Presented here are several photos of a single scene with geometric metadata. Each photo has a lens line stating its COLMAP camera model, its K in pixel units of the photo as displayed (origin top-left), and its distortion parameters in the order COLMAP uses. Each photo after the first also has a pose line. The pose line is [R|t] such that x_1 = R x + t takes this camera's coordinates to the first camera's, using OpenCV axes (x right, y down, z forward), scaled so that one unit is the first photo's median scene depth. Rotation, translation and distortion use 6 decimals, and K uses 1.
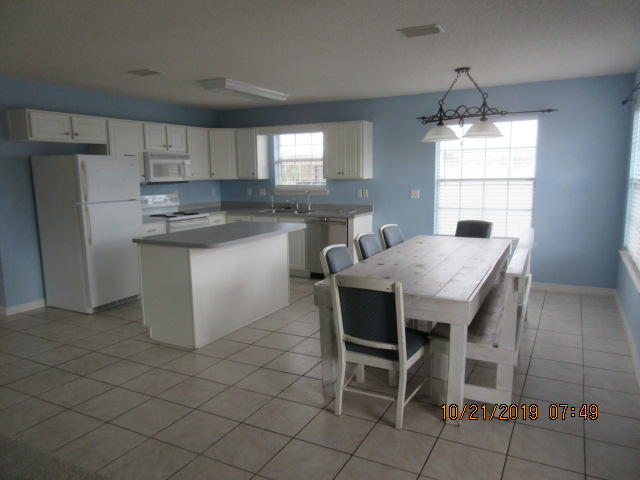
lens RADIAL K [[476.7, 0, 316.4], [0, 476.7, 241.5], [0, 0, 1]] dist [0.047741, 0.001980]
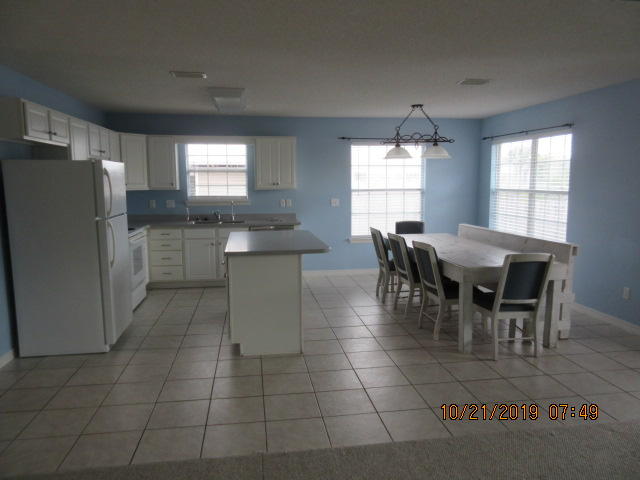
lens RADIAL K [[476.7, 0, 316.4], [0, 476.7, 241.5], [0, 0, 1]] dist [0.047741, 0.001980]
pose [[0.807961, -0.065467, 0.585588, -0.550629], [0.080507, 0.996754, 0.000355, -0.008911], [-0.583710, 0.046857, 0.810609, 0.095337]]
